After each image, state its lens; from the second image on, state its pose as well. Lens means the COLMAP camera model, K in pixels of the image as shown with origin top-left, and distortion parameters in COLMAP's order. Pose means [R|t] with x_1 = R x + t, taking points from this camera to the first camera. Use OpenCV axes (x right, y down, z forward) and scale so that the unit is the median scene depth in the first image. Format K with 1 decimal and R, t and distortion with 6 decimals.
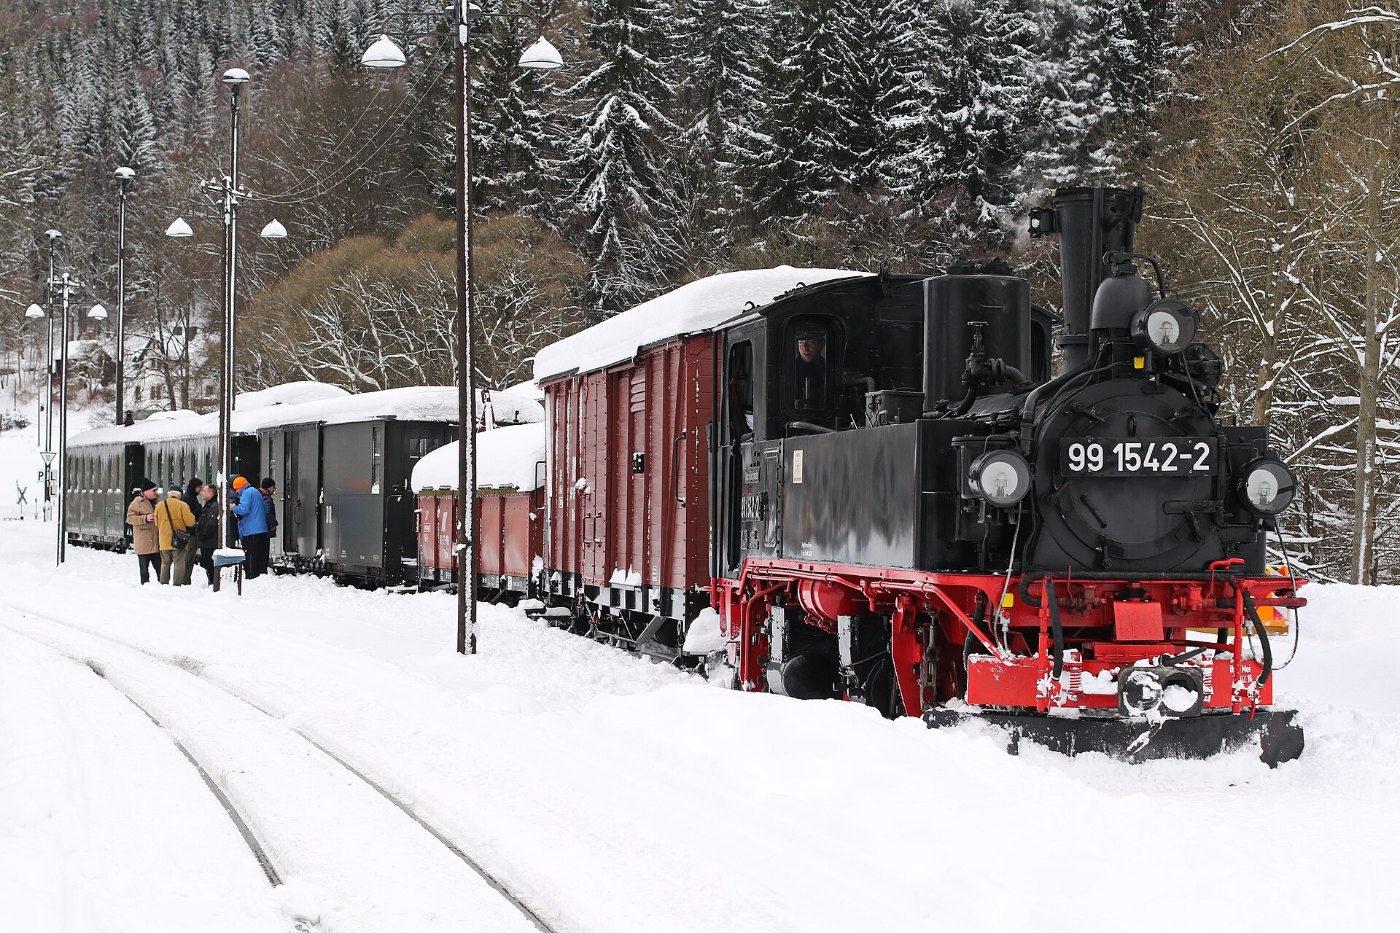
lens RADIAL K [[3201.5, 0, 699.1], [0, 3201.5, 468.2], [0, 0, 1]] dist [-0.123219, 0.000000]
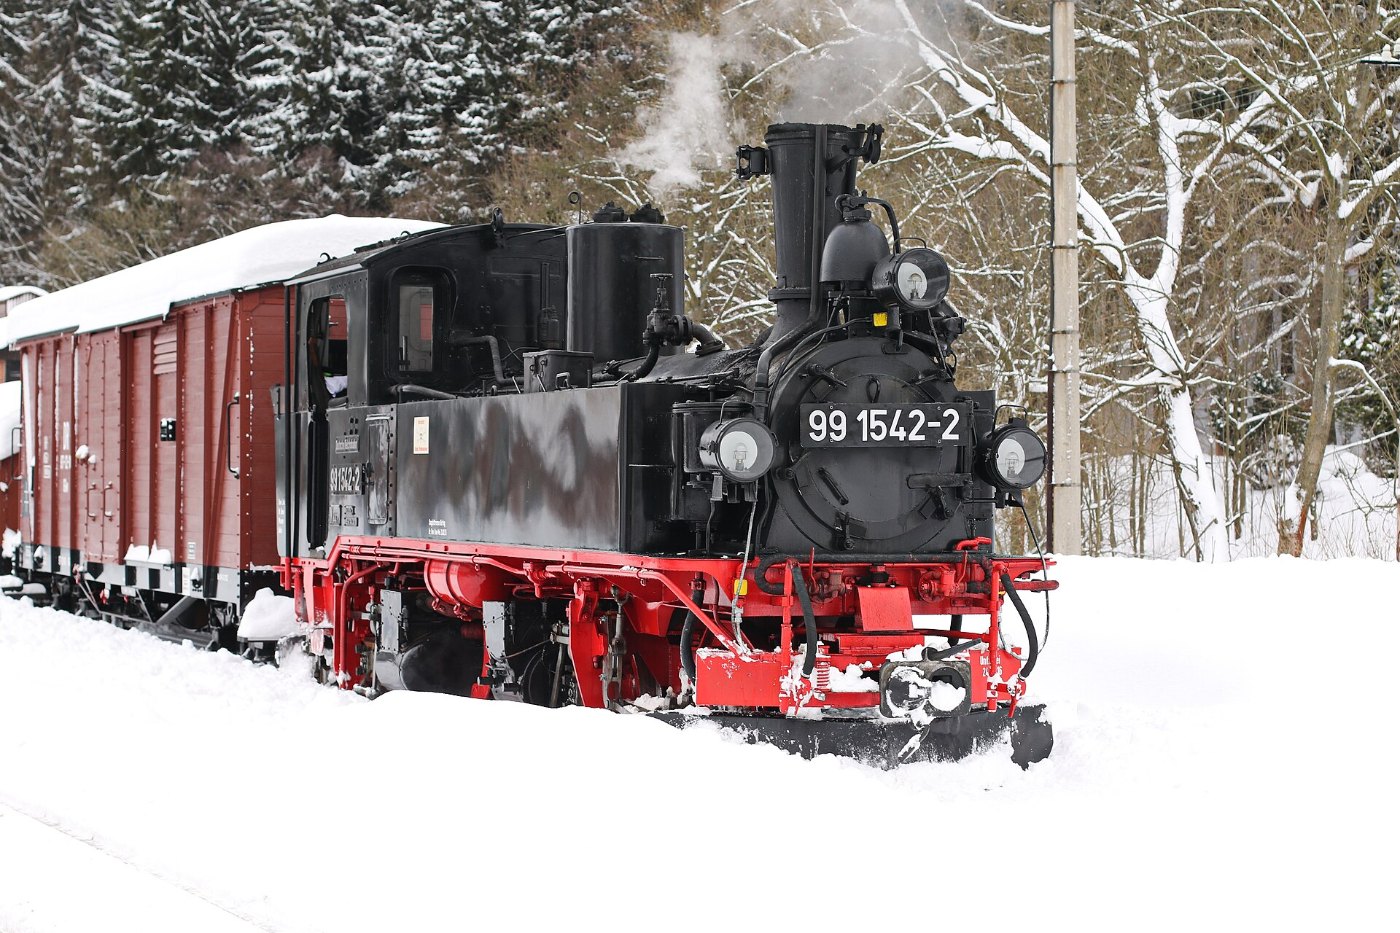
lens RADIAL K [[3201.5, 0, 699.8], [0, 3201.5, 461.8], [0, 0, 1]] dist [-0.123219, 0.000000]
pose [[0.980230, -0.004886, 0.197803, -0.071871], [0.002907, 0.999943, 0.010297, -0.002096], [-0.197842, -0.009518, 0.980188, 0.106359]]
